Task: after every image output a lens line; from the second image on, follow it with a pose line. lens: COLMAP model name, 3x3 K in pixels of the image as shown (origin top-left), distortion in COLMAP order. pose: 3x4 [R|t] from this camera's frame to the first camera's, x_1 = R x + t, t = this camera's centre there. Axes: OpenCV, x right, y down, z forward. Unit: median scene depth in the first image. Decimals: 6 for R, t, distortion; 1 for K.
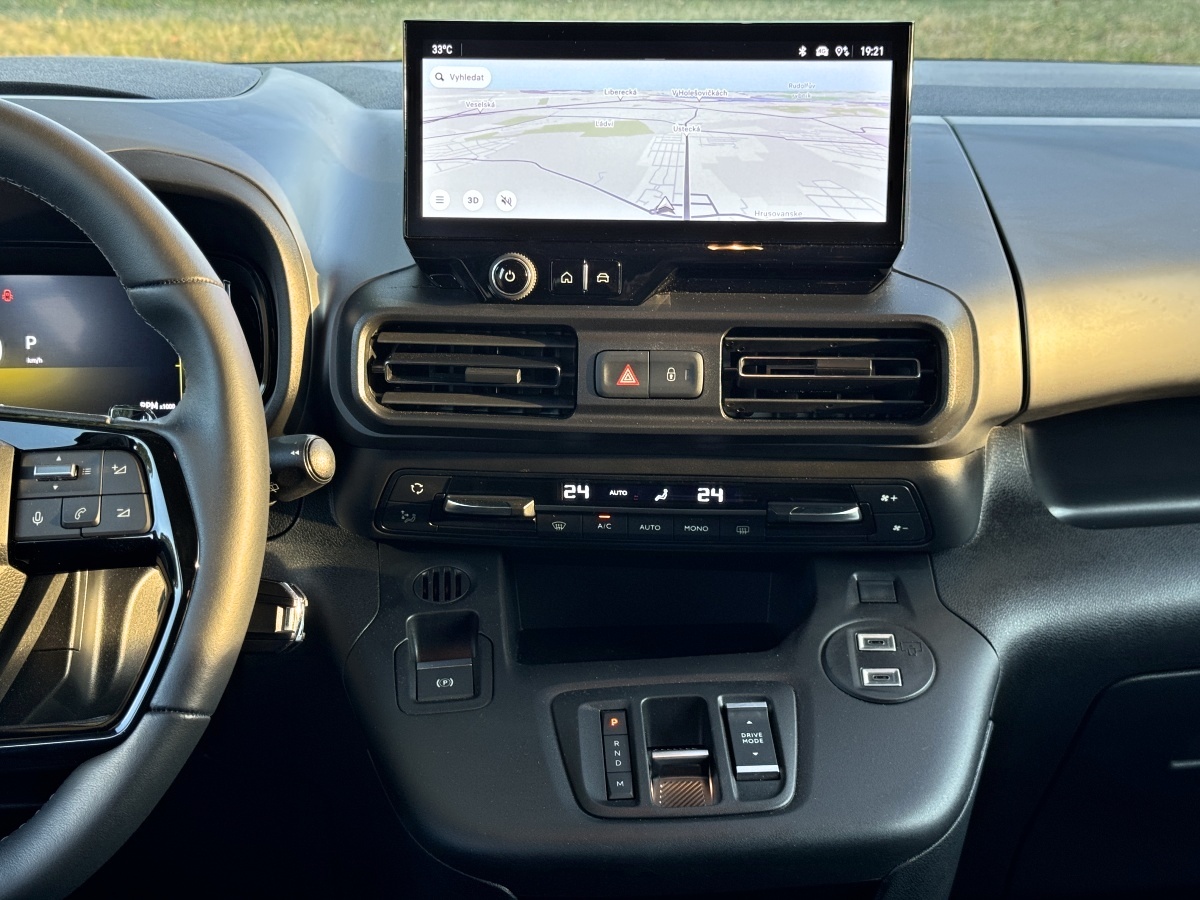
lens RADIAL K [[1696.0, 0, 600.0], [0, 1696.0, 450.0], [0, 0, 1]] dist [0.225681, -0.591384]
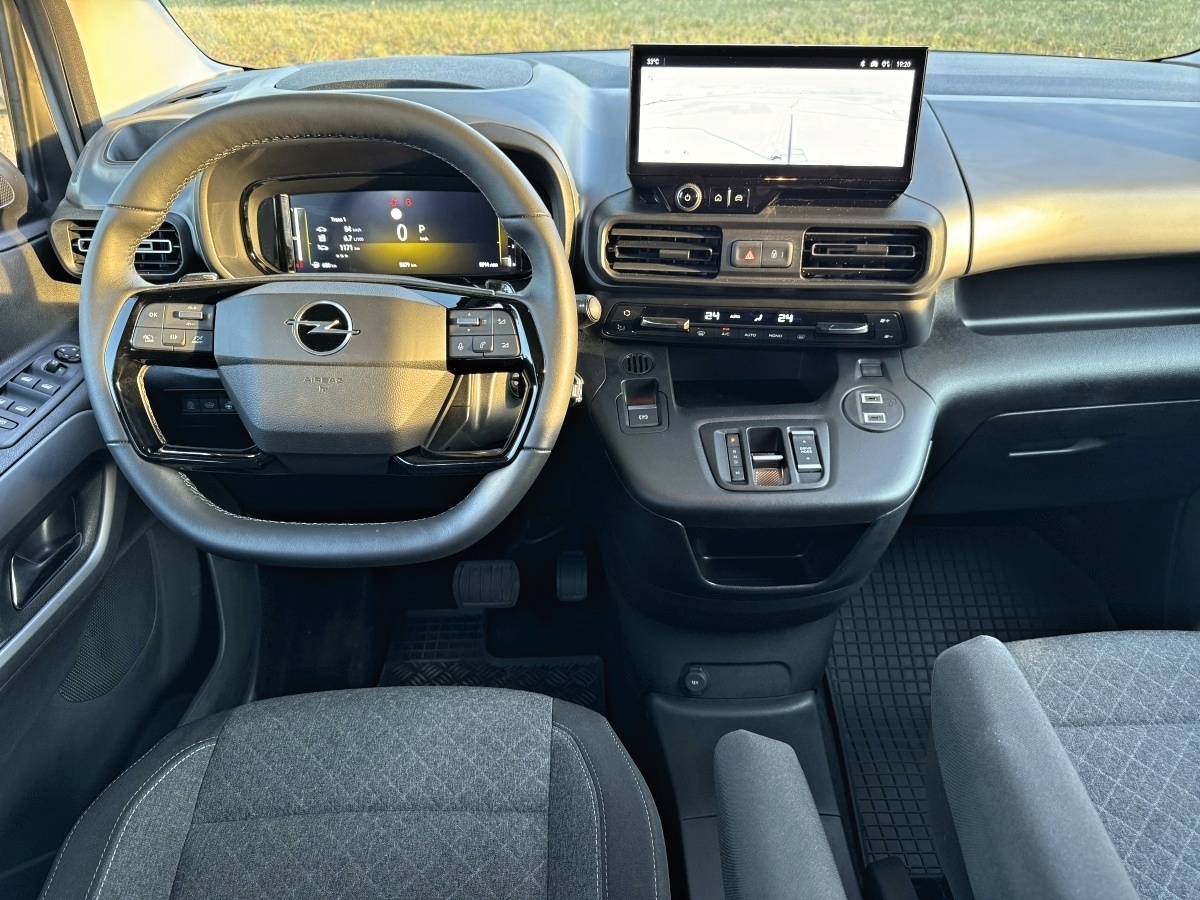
lens RADIAL K [[853.9, 0, 600.0], [0, 853.9, 450.0], [0, 0, 1]] dist [0.144965, -0.316059]
pose [[0.998535, 0.021140, -0.049819, -0.092375], [-0.008930, 0.972293, 0.233597, -0.054322], [0.053376, -0.232810, 0.971056, 0.047026]]
